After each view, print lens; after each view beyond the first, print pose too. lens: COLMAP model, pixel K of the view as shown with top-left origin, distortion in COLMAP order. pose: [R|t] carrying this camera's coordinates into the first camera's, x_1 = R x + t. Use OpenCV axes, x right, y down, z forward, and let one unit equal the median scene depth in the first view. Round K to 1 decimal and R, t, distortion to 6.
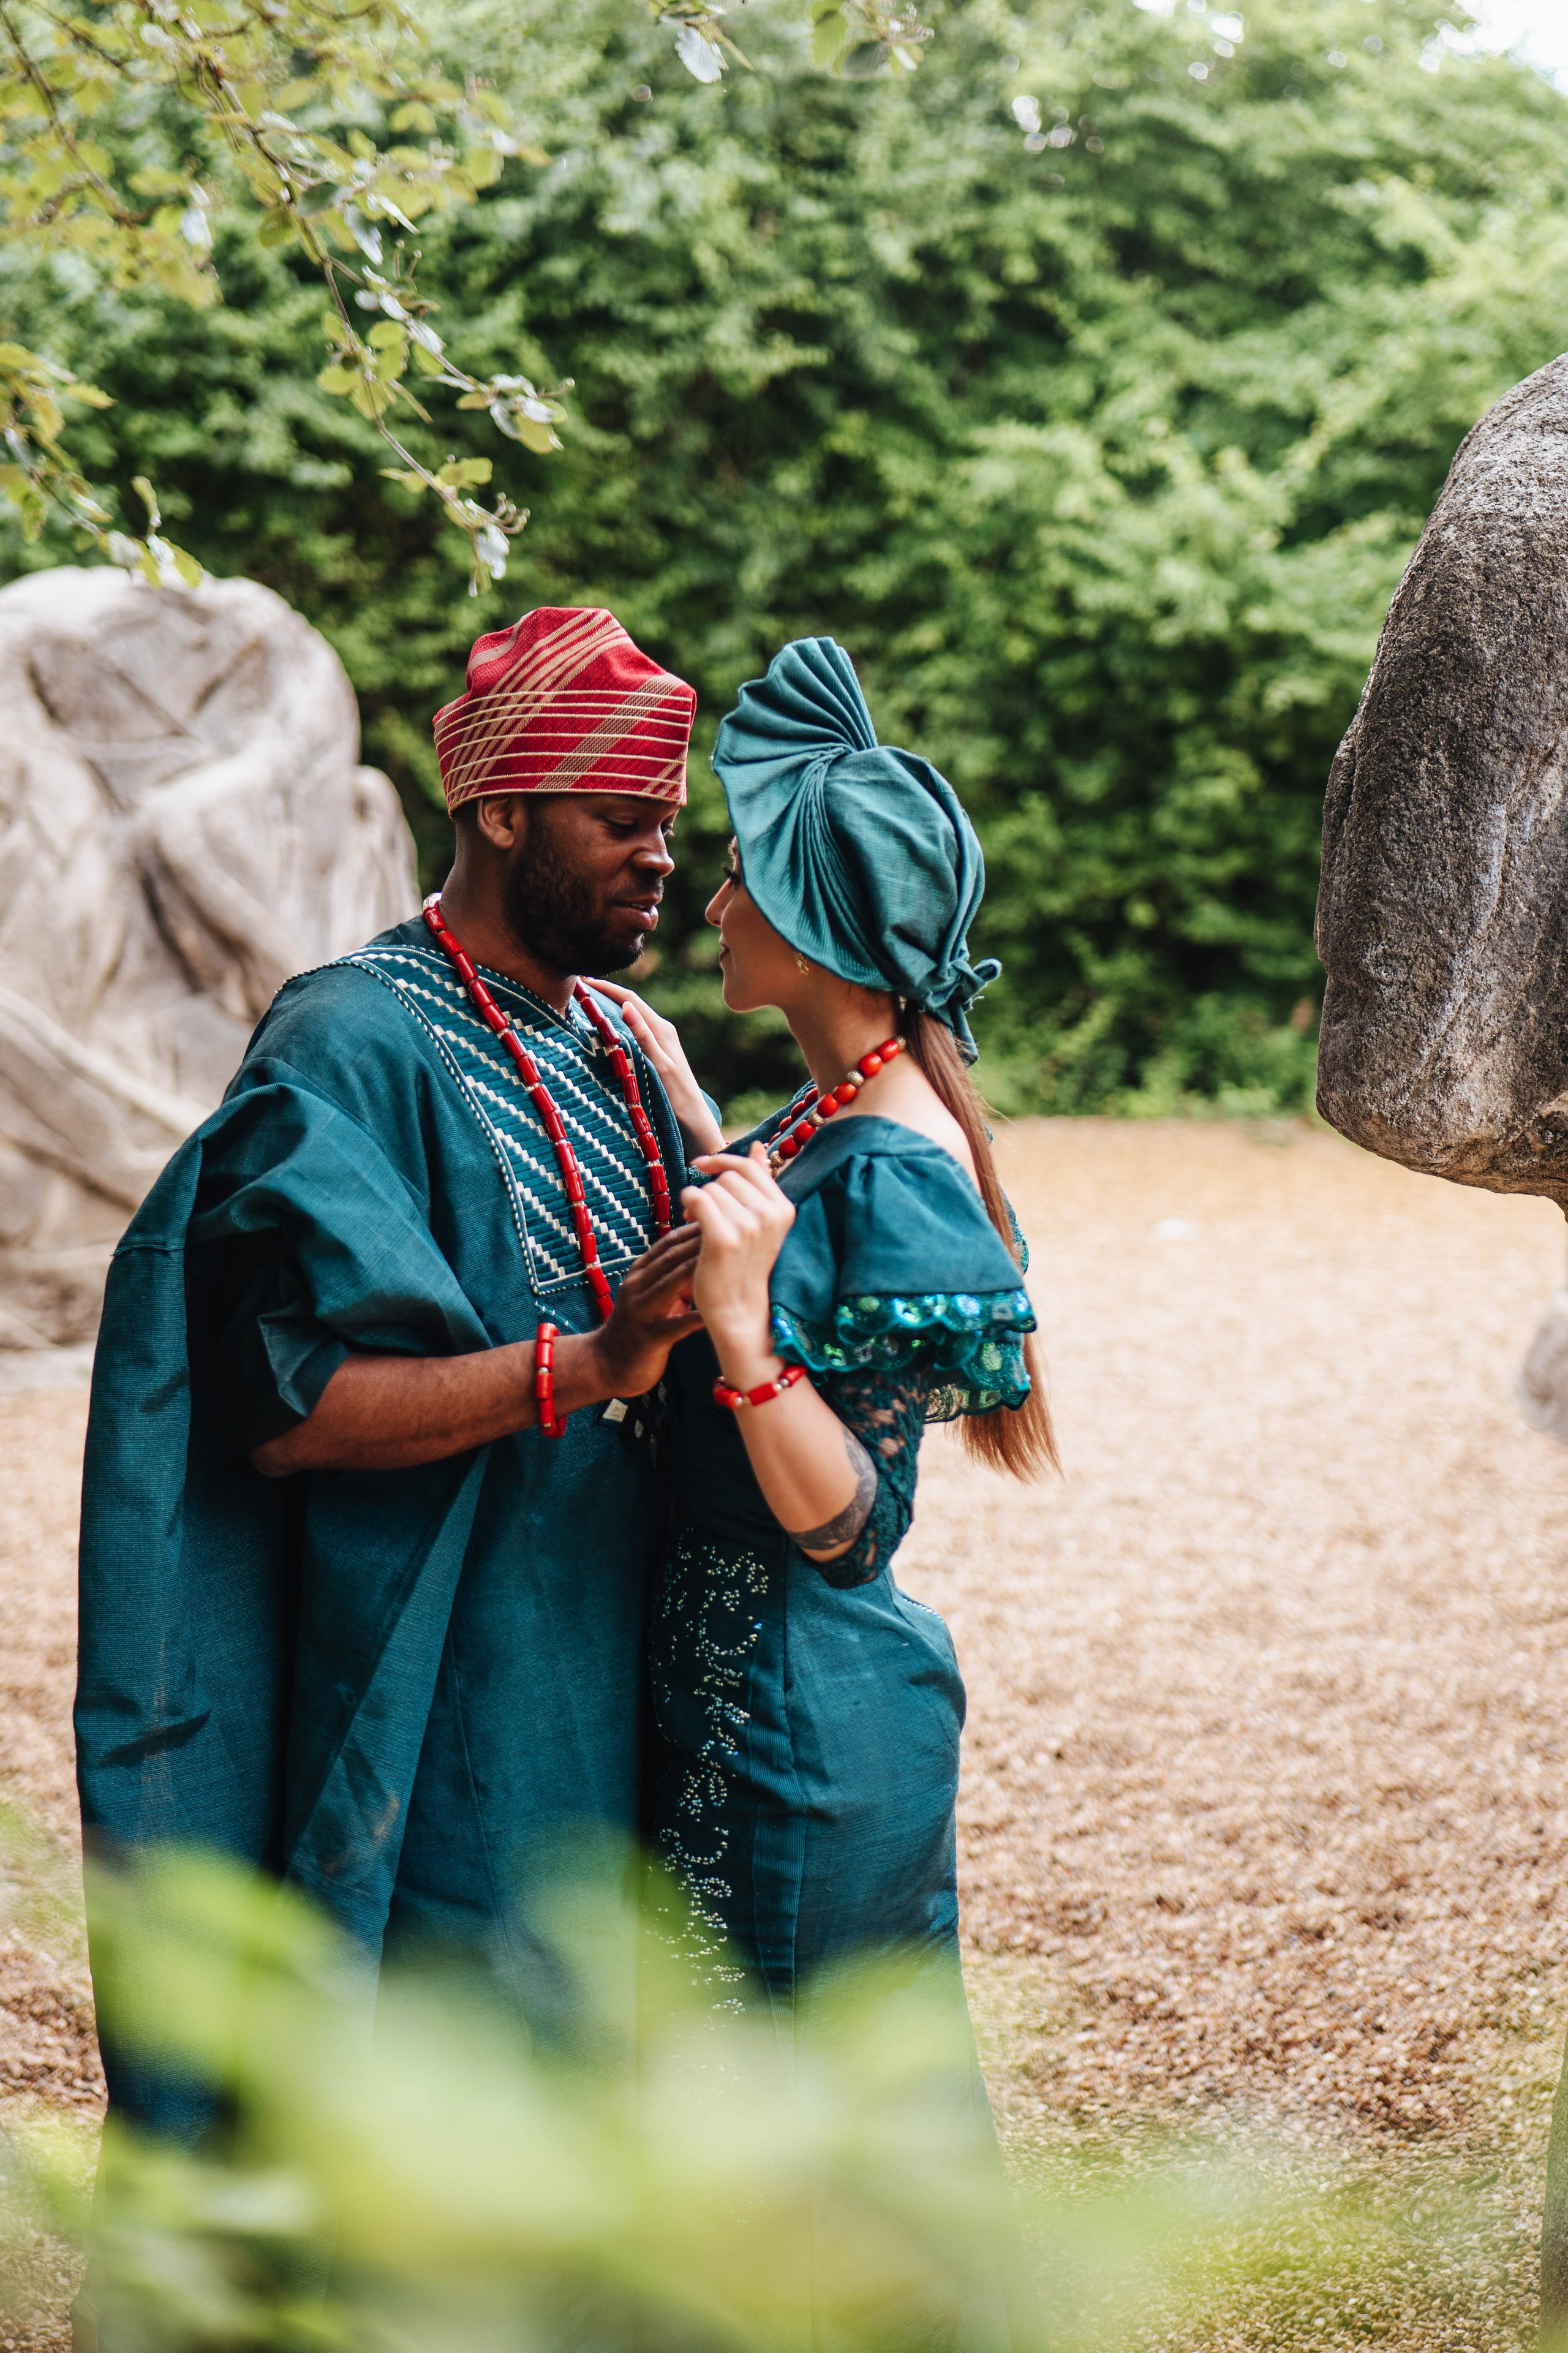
lens RADIAL K [[3788.1, 0, 795.0], [0, 3788.1, 1121.8], [0, 0, 1]] dist [0.020926, 0.000000]
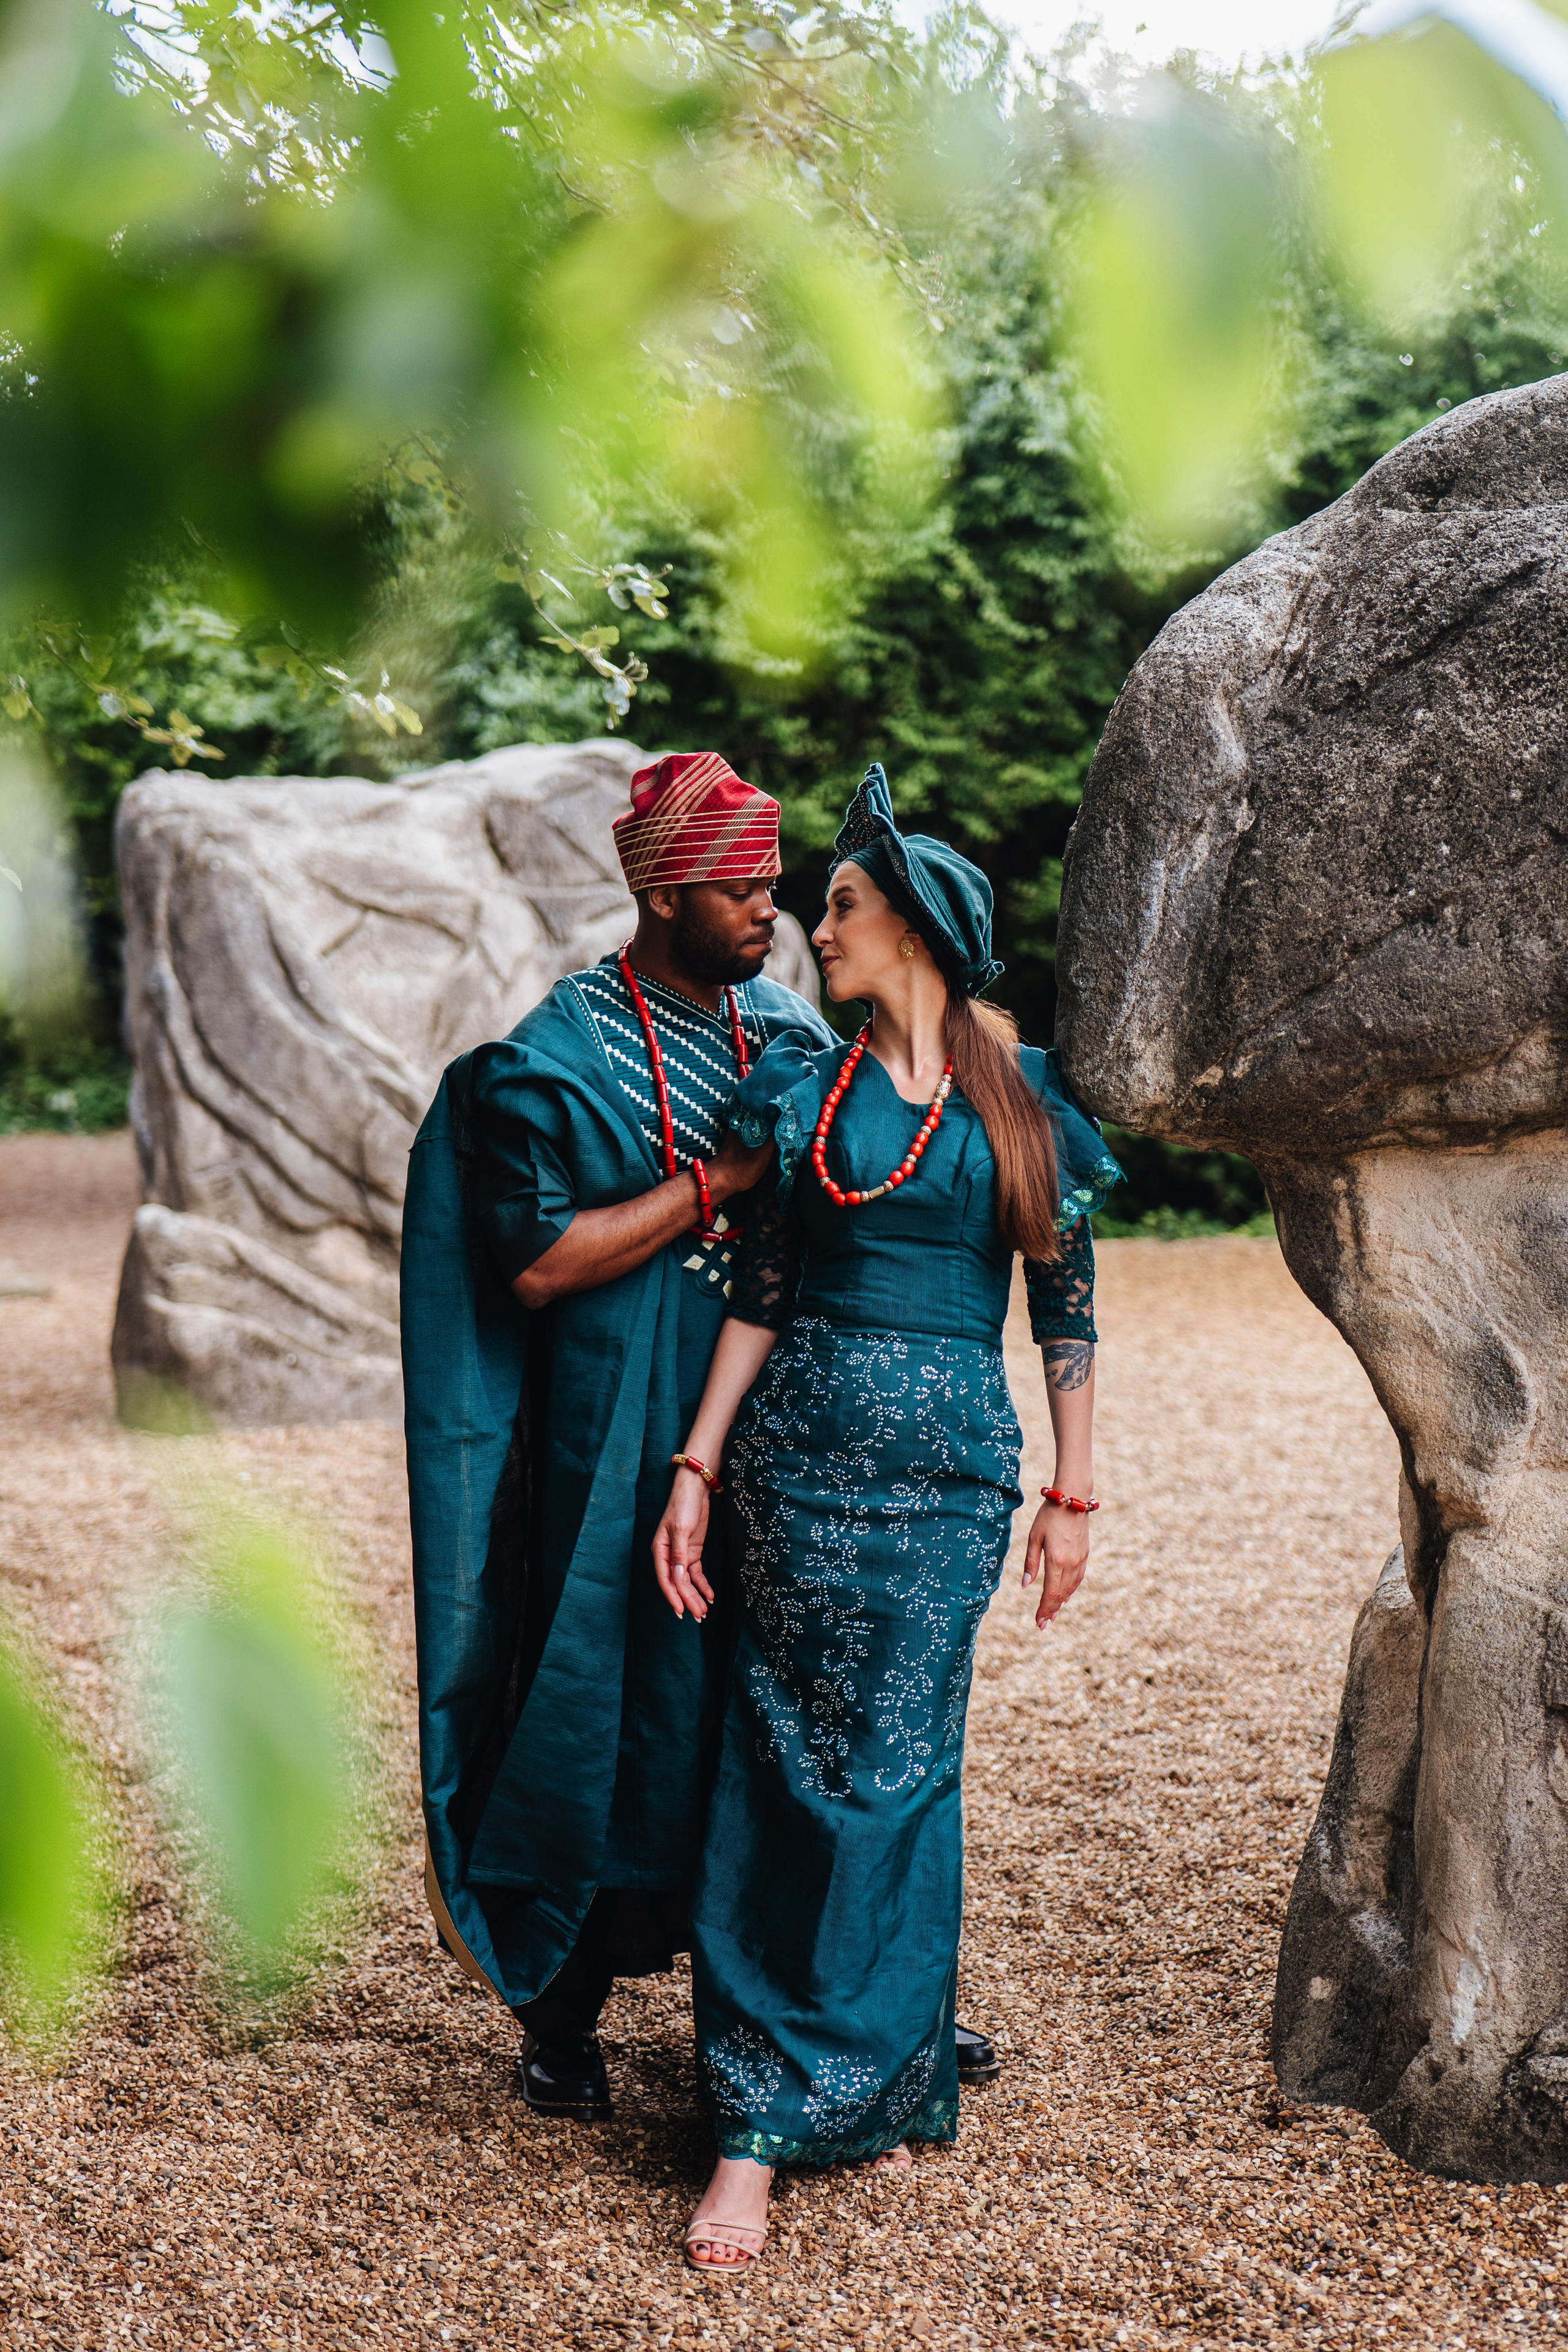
lens RADIAL K [[3786.8, 0, 787.1], [0, 3786.8, 1169.7], [0, 0, 1]] dist [0.020926, 0.000000]
pose [[0.978609, 0.011374, -0.205415, 0.225089], [-0.019966, 0.999008, -0.039803, 0.058221], [0.204759, 0.043053, 0.977865, -0.252617]]
